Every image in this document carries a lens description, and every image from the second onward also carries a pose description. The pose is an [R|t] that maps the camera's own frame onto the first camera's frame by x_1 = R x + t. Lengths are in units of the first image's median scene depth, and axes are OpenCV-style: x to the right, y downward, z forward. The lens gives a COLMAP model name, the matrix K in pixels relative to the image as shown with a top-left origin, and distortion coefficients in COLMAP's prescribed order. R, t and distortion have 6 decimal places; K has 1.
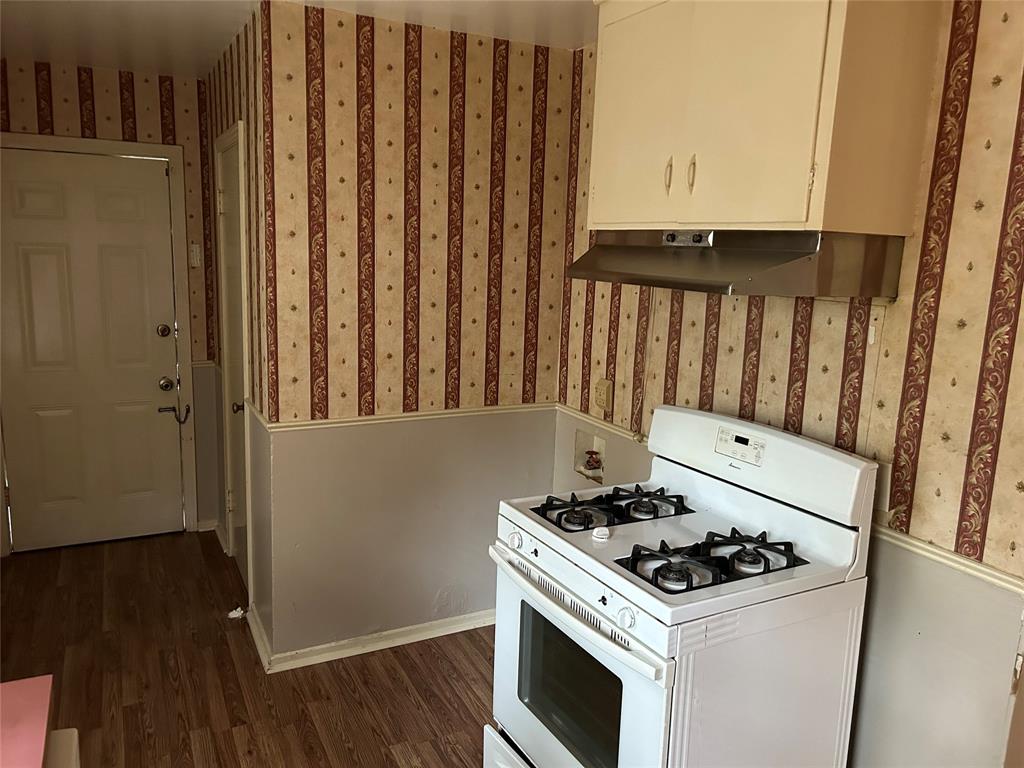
lens RADIAL K [[766.9, 0, 511.0], [0, 766.9, 388.0], [0, 0, 1]] dist [0.053073, -0.058011]
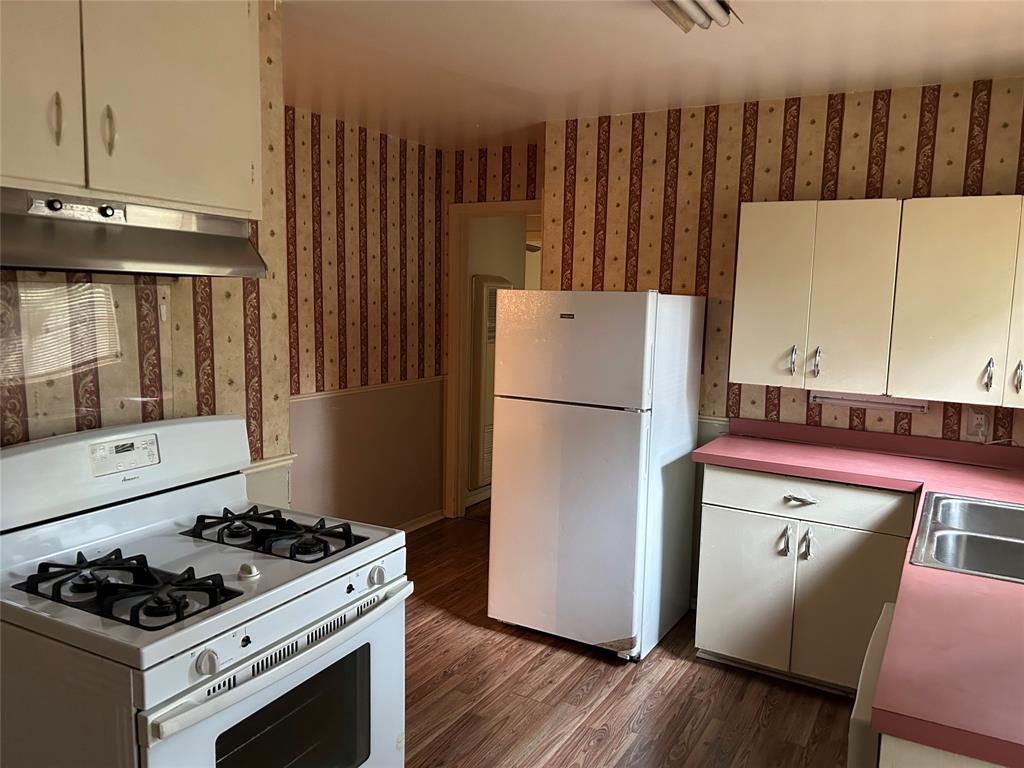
lens RADIAL K [[766.9, 0, 511.0], [0, 766.9, 388.0], [0, 0, 1]] dist [0.053073, -0.058011]
pose [[-0.536538, -0.151751, 0.830120, -0.742050], [0.111894, 0.962219, 0.248221, -0.188864], [-0.836425, 0.226066, -0.499287, 1.202955]]
